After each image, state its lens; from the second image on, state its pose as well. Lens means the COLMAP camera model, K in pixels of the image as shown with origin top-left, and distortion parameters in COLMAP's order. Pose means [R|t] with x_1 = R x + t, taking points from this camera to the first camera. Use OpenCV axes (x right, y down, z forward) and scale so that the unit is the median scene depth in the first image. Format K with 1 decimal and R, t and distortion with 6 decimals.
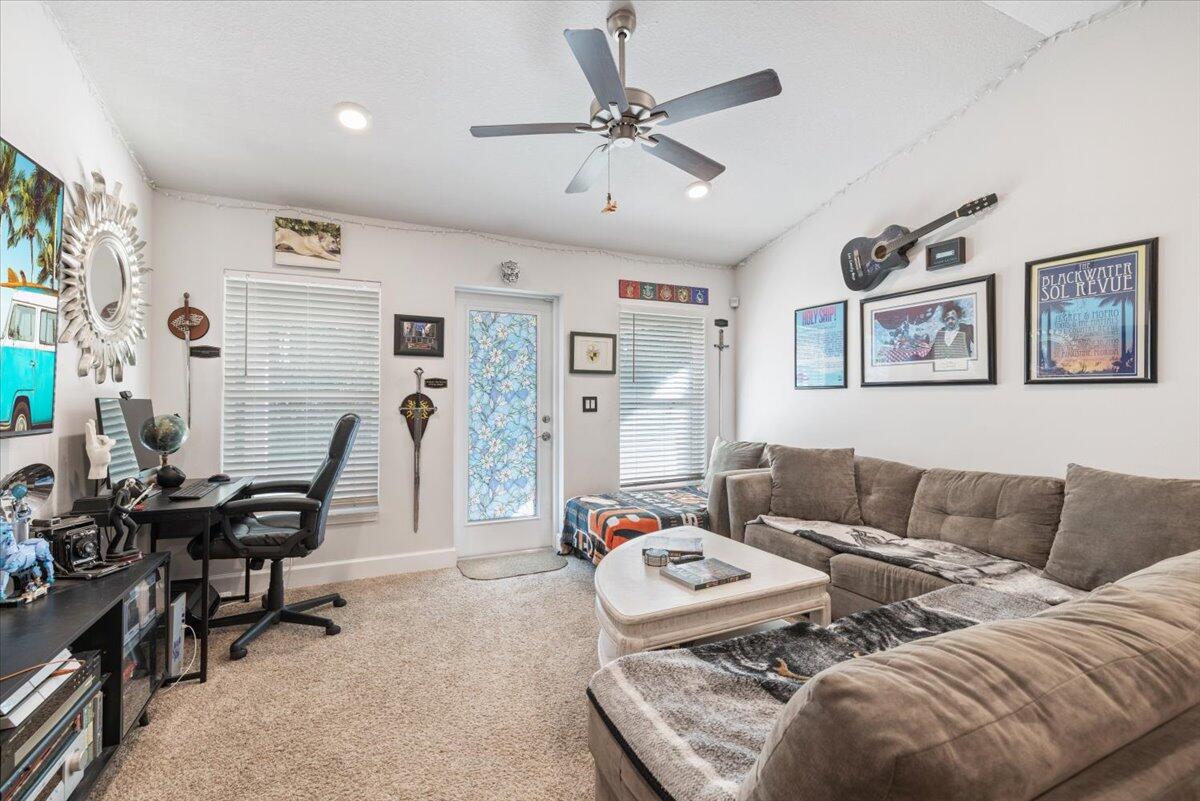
lens RADIAL K [[512.1, 0, 592.9], [0, 512.1, 393.5], [0, 0, 1]] dist [-0.000364, 0.000506]
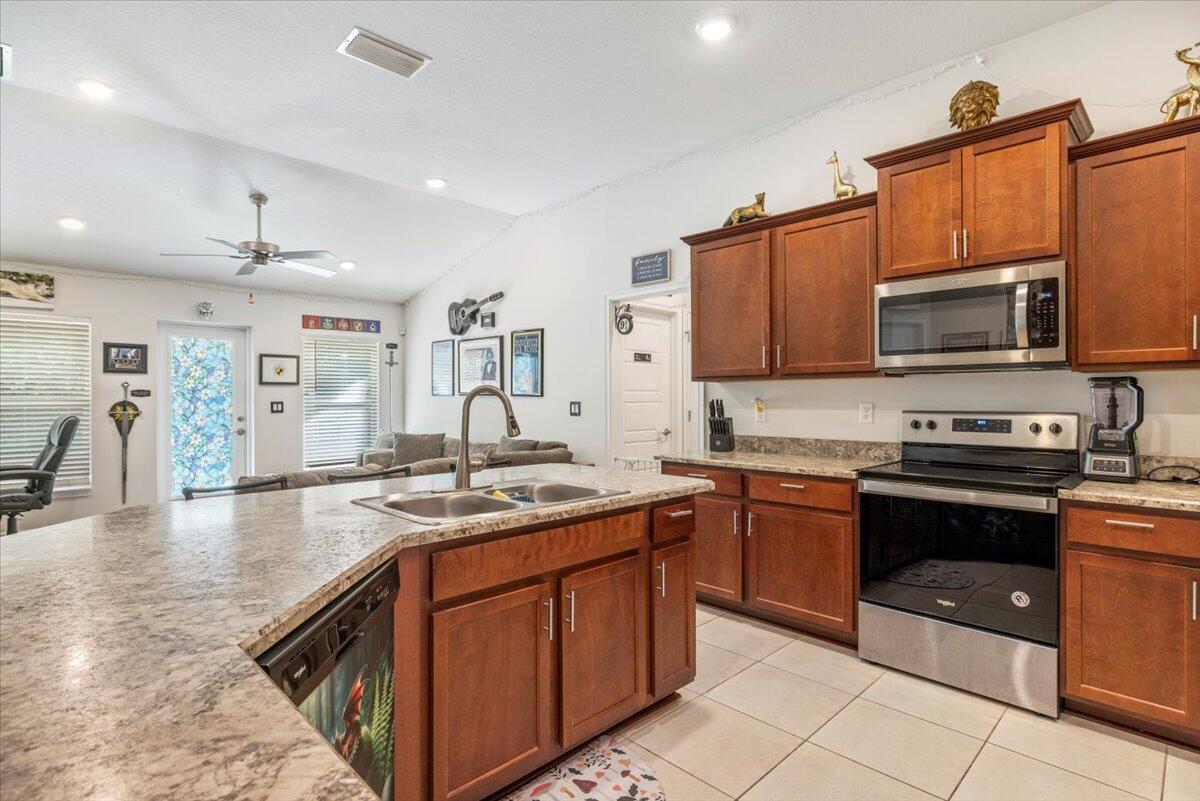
lens RADIAL K [[598.9, 0, 592.1], [0, 598.9, 397.7], [0, 0, 1]] dist [-0.001486, 0.002045]
pose [[0.943722, -0.004352, 0.330712, 0.309859], [-0.001452, 0.999849, 0.017300, -0.039442], [-0.330737, -0.016807, 0.943573, -0.930056]]
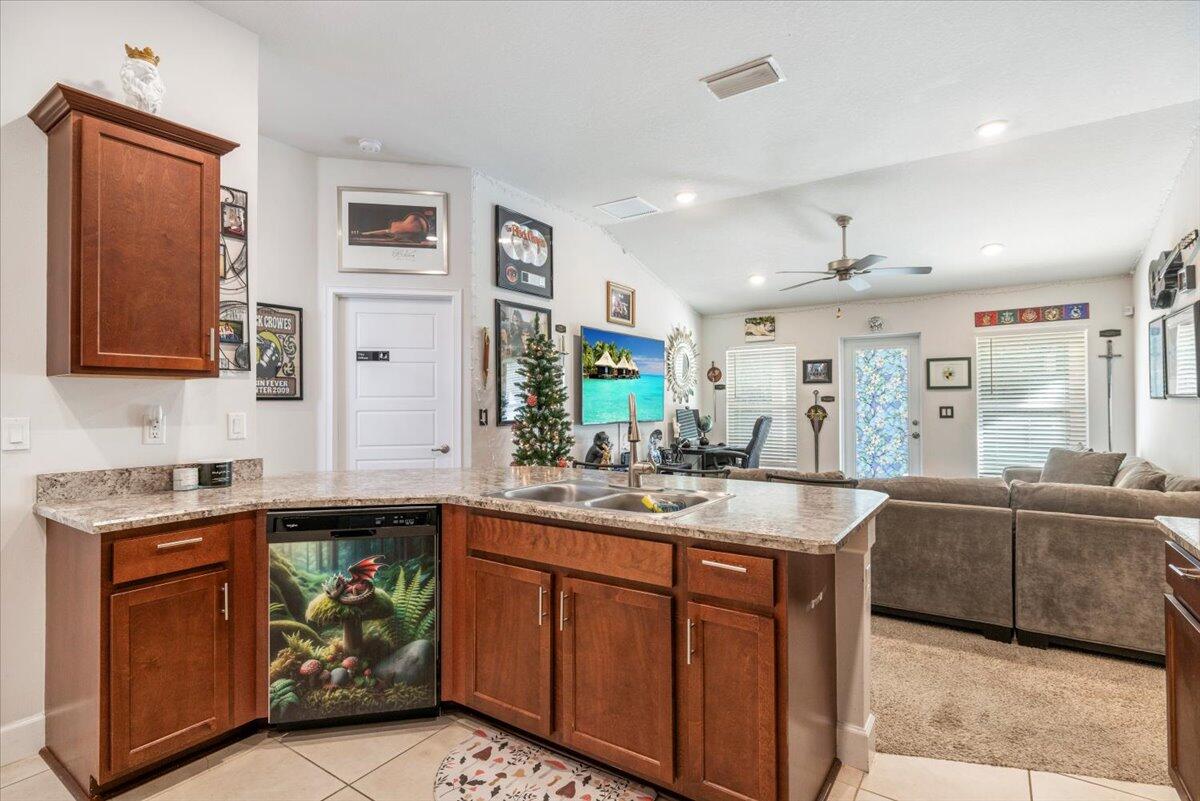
lens RADIAL K [[581.7, 0, 599.0], [0, 581.7, 394.7], [0, 0, 1]] dist [0.003841, -0.000743]
pose [[0.518249, -0.017378, -0.855053, 0.979355], [0.018417, 0.999788, -0.009157, -0.031909], [0.855031, -0.011001, 0.518460, -0.649600]]
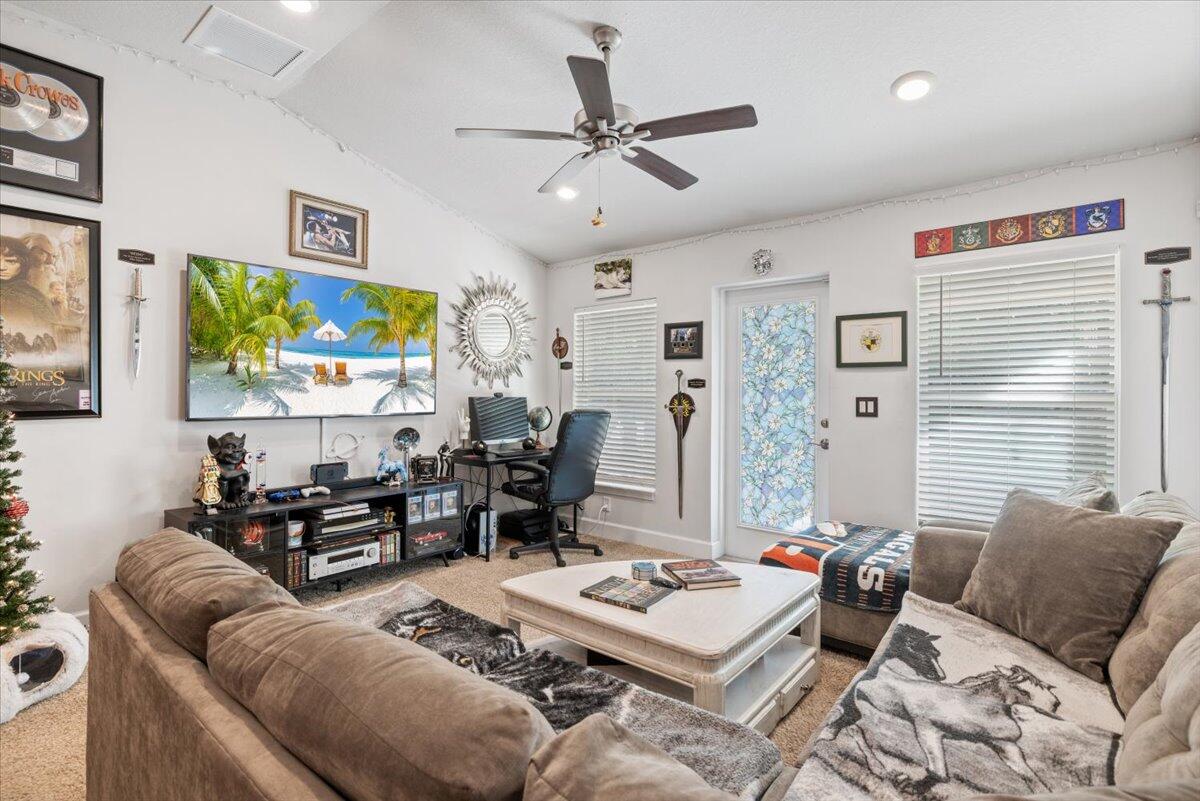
lens RADIAL K [[569.8, 0, 596.6], [0, 569.8, 386.6], [0, 0, 1]] dist [0.001129, 0.001132]
pose [[0.429093, -0.005039, -0.903246, 0.715778], [0.008789, 0.999960, -0.001403, -0.014330], [0.903217, -0.007336, 0.429120, 0.322157]]
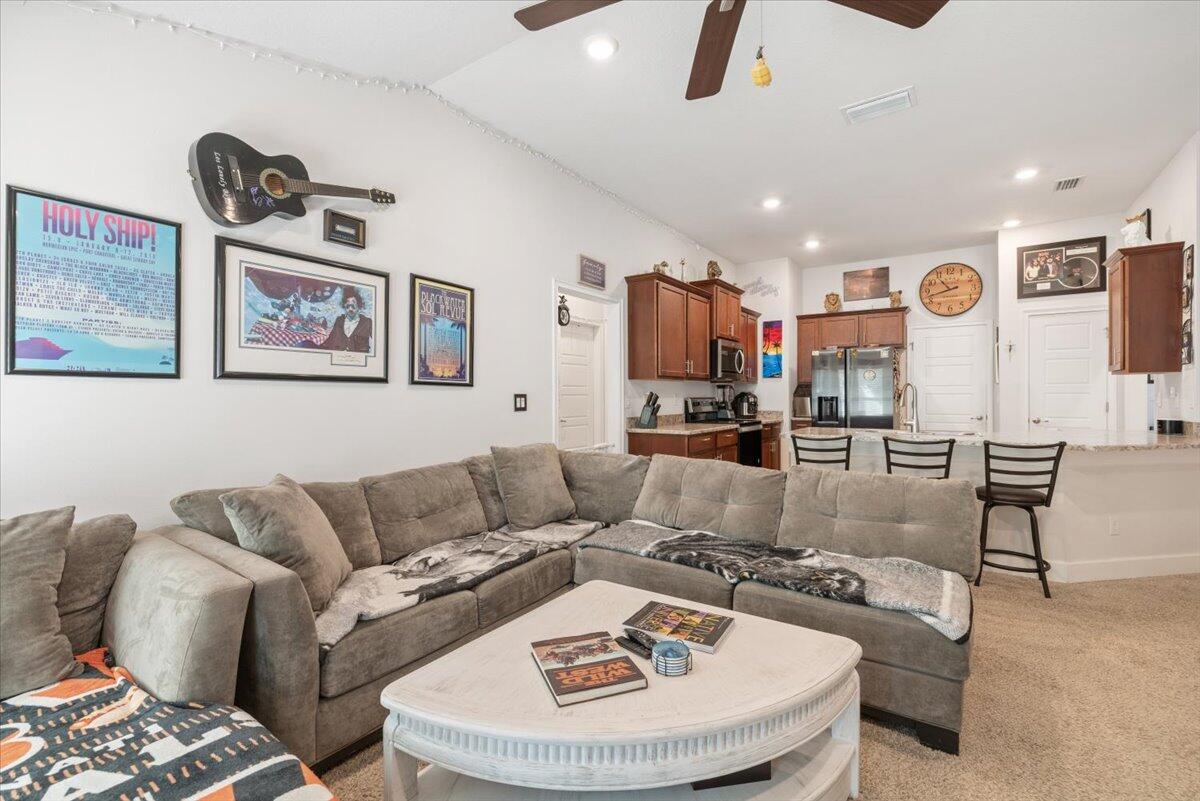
lens RADIAL K [[540.7, 0, 608.3], [0, 540.7, 389.5], [0, 0, 1]] dist [0.002321, -0.000915]
pose [[-0.525307, 0.011833, 0.850830, -0.278280], [-0.010755, 0.999731, -0.020545, 0.009386], [-0.850845, -0.019943, -0.525039, 0.974755]]
